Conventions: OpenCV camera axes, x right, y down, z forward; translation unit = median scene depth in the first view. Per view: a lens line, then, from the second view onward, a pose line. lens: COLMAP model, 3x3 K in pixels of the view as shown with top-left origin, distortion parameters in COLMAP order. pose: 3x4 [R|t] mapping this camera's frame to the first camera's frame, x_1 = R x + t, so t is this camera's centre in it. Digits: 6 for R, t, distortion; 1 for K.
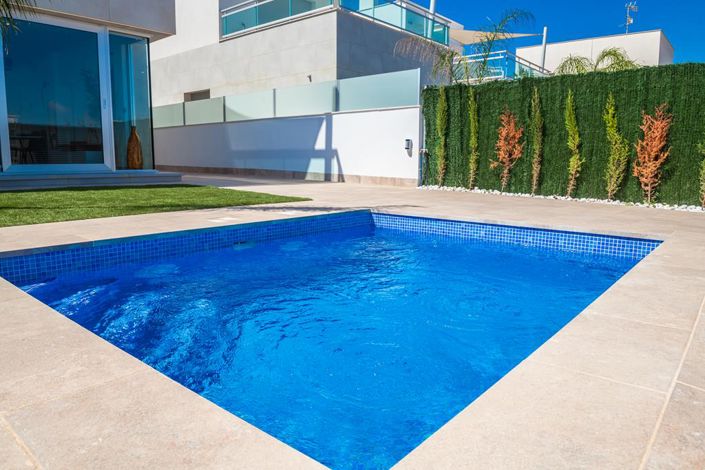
lens RADIAL K [[481.6, 0, 351.4], [0, 481.6, 234.3], [0, 0, 1]] dist [-0.049570, -0.007457]
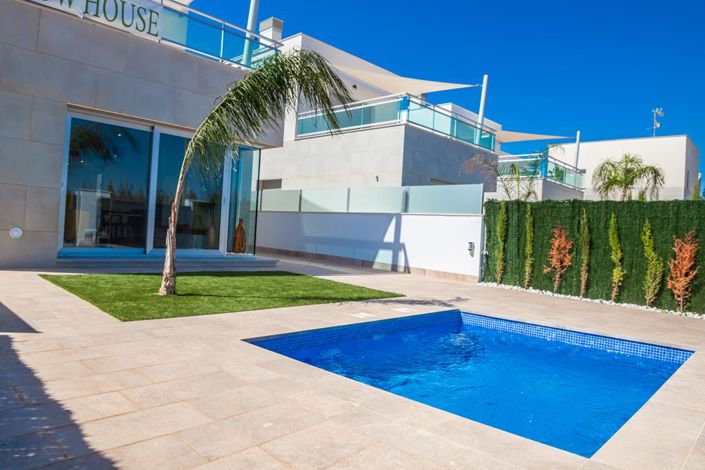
lens RADIAL K [[481.6, 0, 354.0], [0, 481.6, 233.5], [0, 0, 1]] dist [-0.049570, -0.007457]
pose [[0.997605, 0.051678, -0.045969, -0.123151], [-0.058052, 0.986927, -0.150347, -0.026848], [0.037598, 0.152656, 0.987564, -0.189058]]
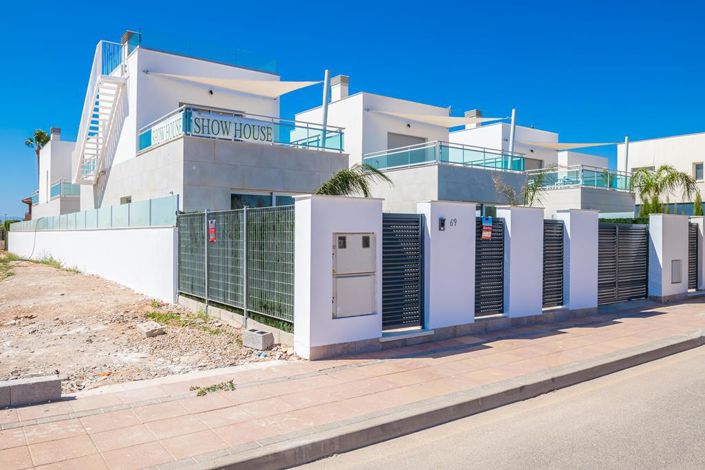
lens RADIAL K [[557.8, 0, 353.6], [0, 557.8, 232.9], [0, 0, 1]] dist [-0.031879, -0.001168]
pose [[0.974714, -0.000812, -0.223454, 0.161392], [-0.034680, 0.987327, -0.154863, 0.081953], [0.220748, 0.158697, 0.962334, -1.183403]]
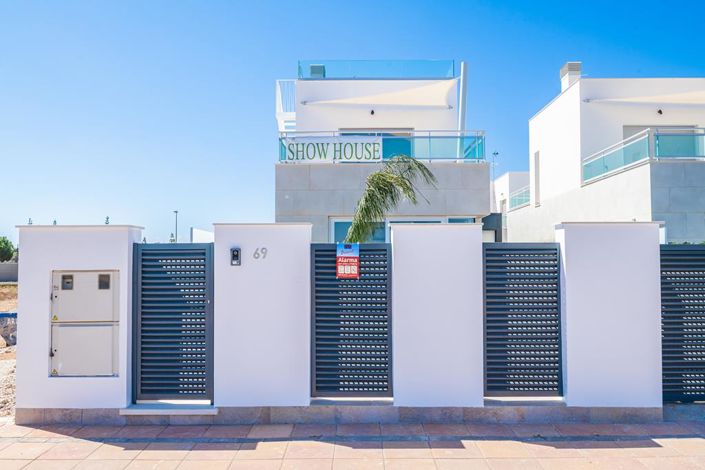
lens RADIAL K [[582.4, 0, 351.7], [0, 582.4, 239.5], [0, 0, 1]] dist [-0.008376, -0.015284]
pose [[0.633754, -0.038805, -0.772560, 0.804856], [-0.112056, 0.983601, -0.141328, -0.039239], [0.765375, 0.176137, 0.619013, -0.464748]]
